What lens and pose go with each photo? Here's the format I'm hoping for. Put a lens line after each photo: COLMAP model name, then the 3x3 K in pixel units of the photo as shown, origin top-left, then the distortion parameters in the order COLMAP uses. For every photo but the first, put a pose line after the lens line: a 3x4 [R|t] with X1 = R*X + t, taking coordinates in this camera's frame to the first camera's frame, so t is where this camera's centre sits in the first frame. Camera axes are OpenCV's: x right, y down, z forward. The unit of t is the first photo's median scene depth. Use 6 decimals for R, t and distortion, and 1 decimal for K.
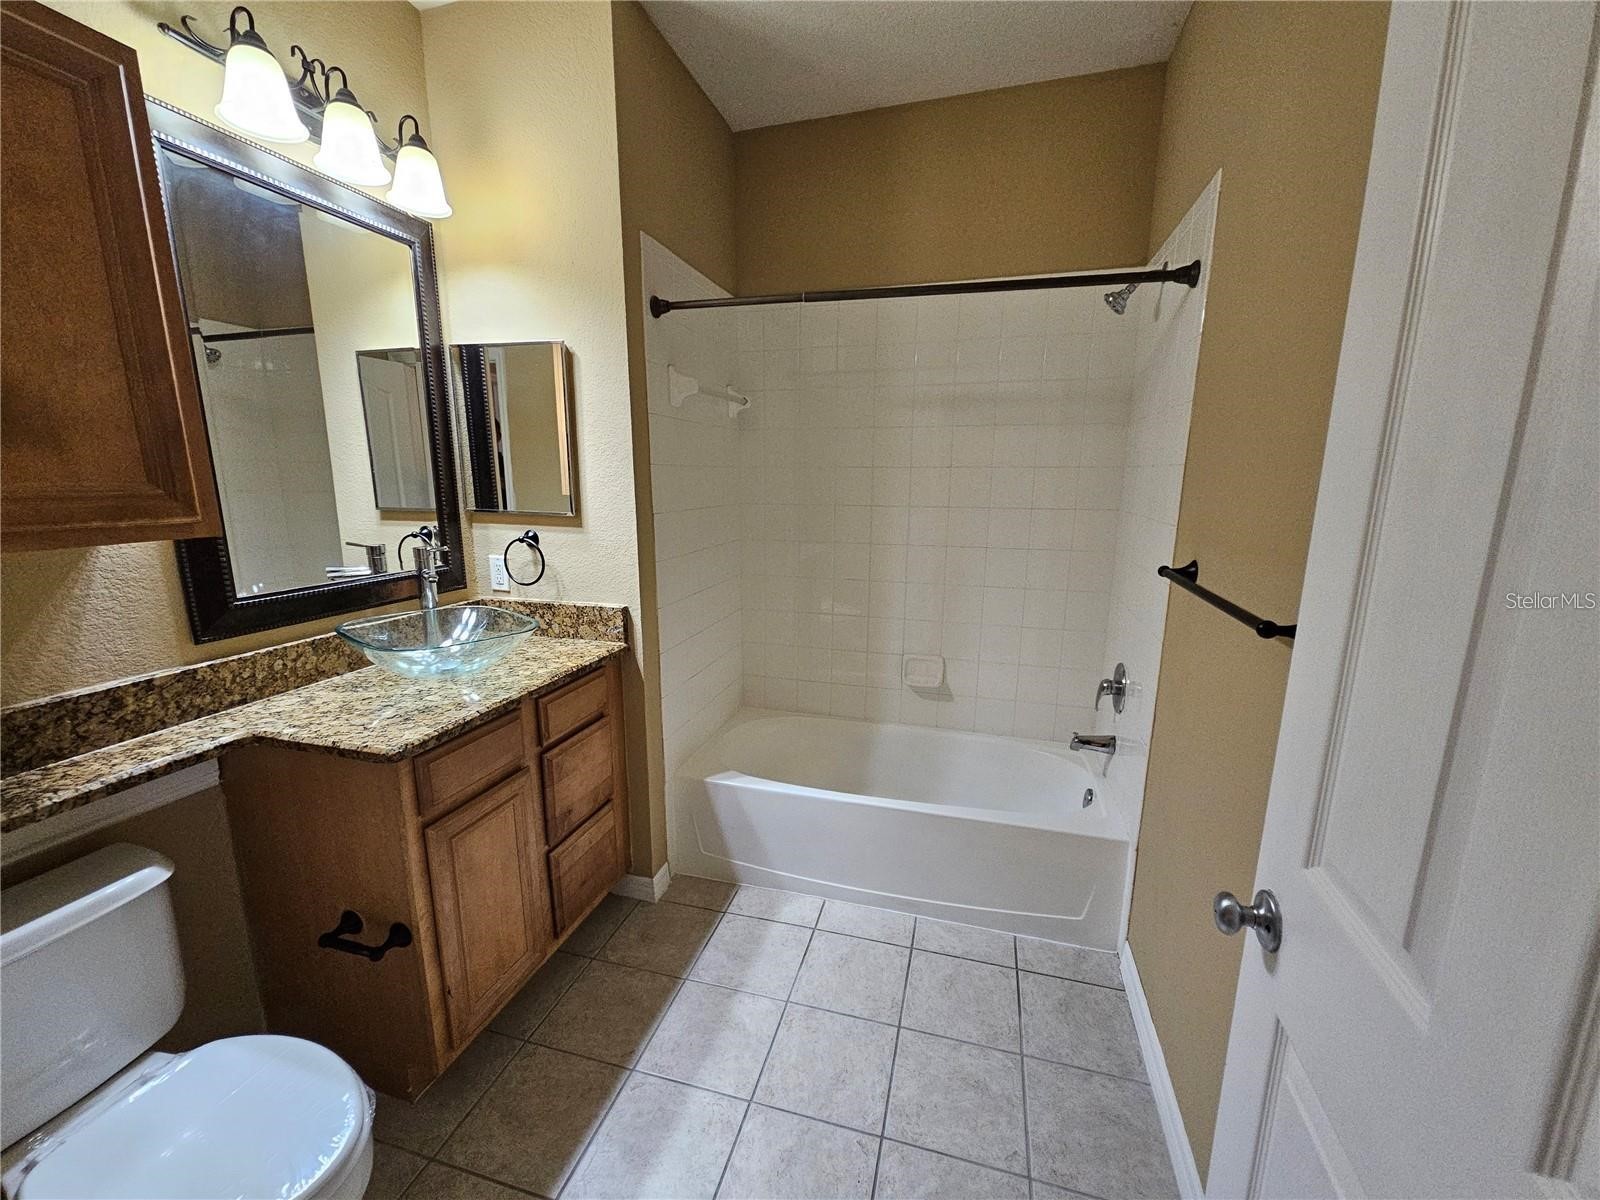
lens RADIAL K [[651.1, 0, 802.6], [0, 651.1, 600.4], [0, 0, 1]] dist [0.005865, -0.002848]
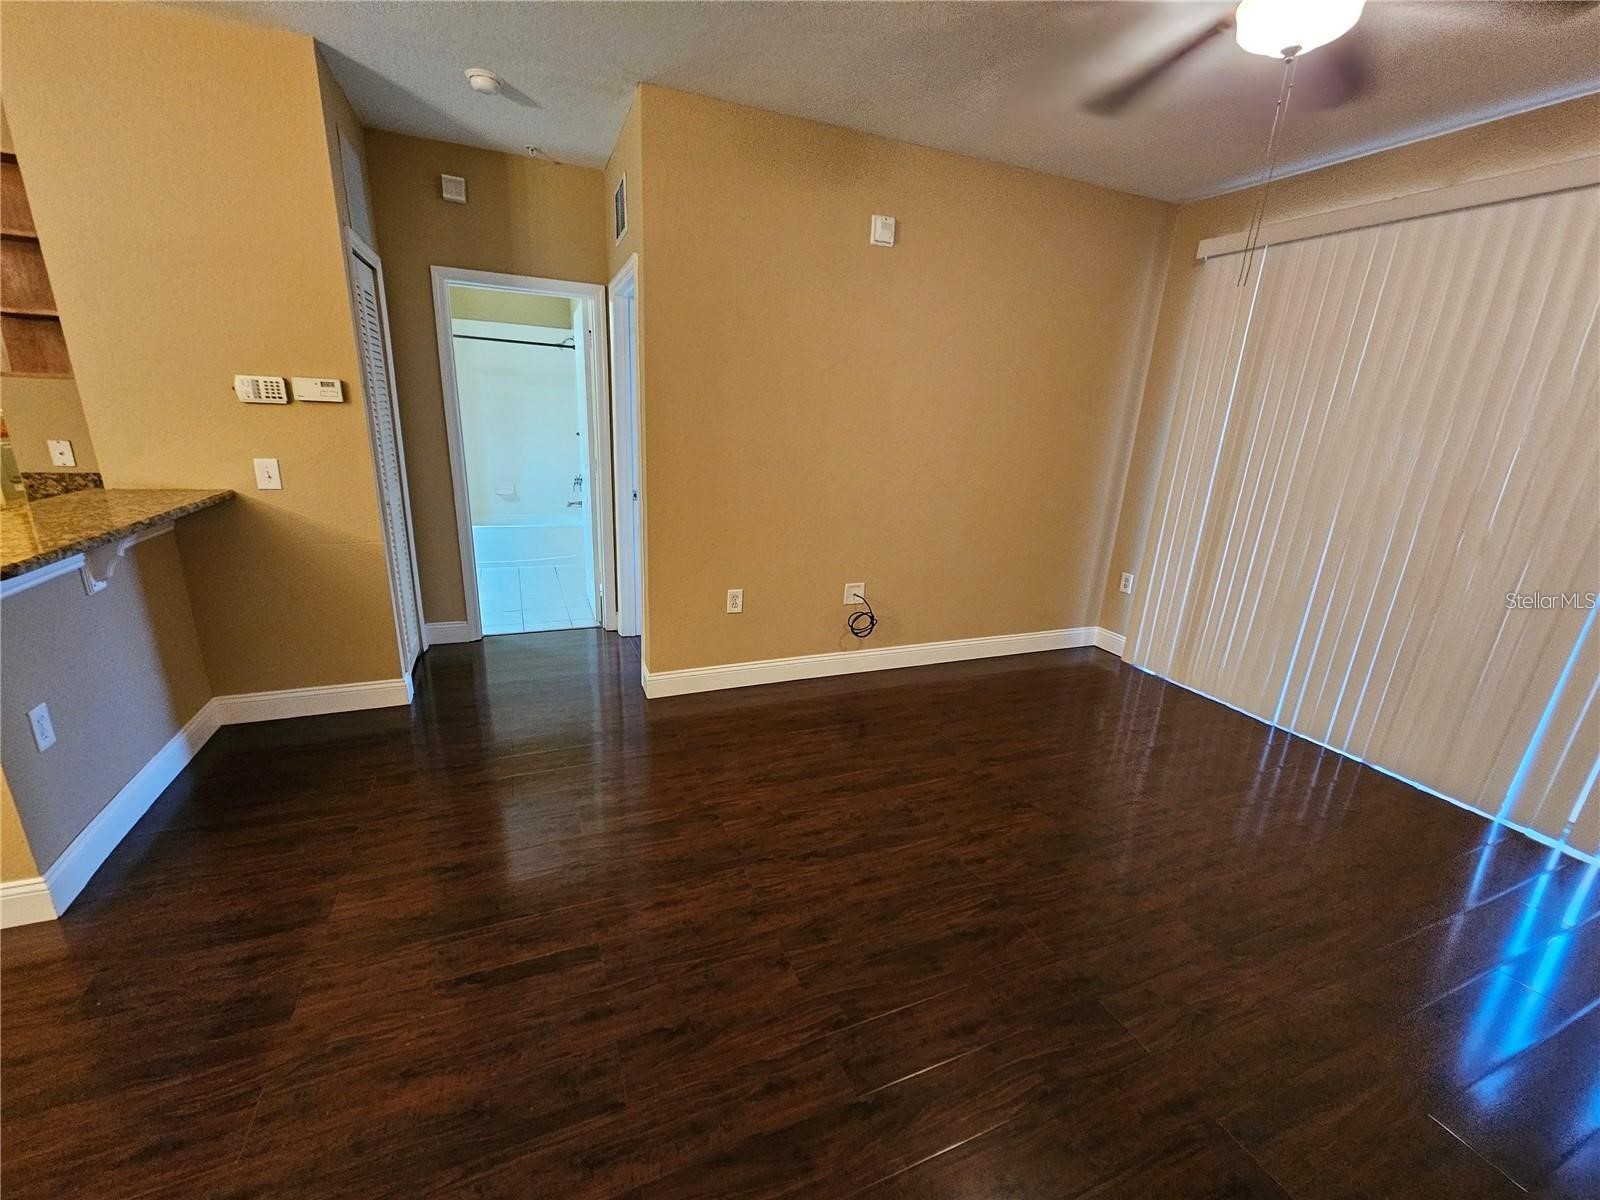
lens RADIAL K [[651.1, 0, 788.1], [0, 651.1, 611.2], [0, 0, 1]] dist [0.005865, -0.002848]
pose [[0.780677, -0.143342, 0.608273, -0.610256], [0.069794, 0.987248, 0.143073, 0.350833], [-0.621025, -0.069240, 0.780727, -1.811548]]
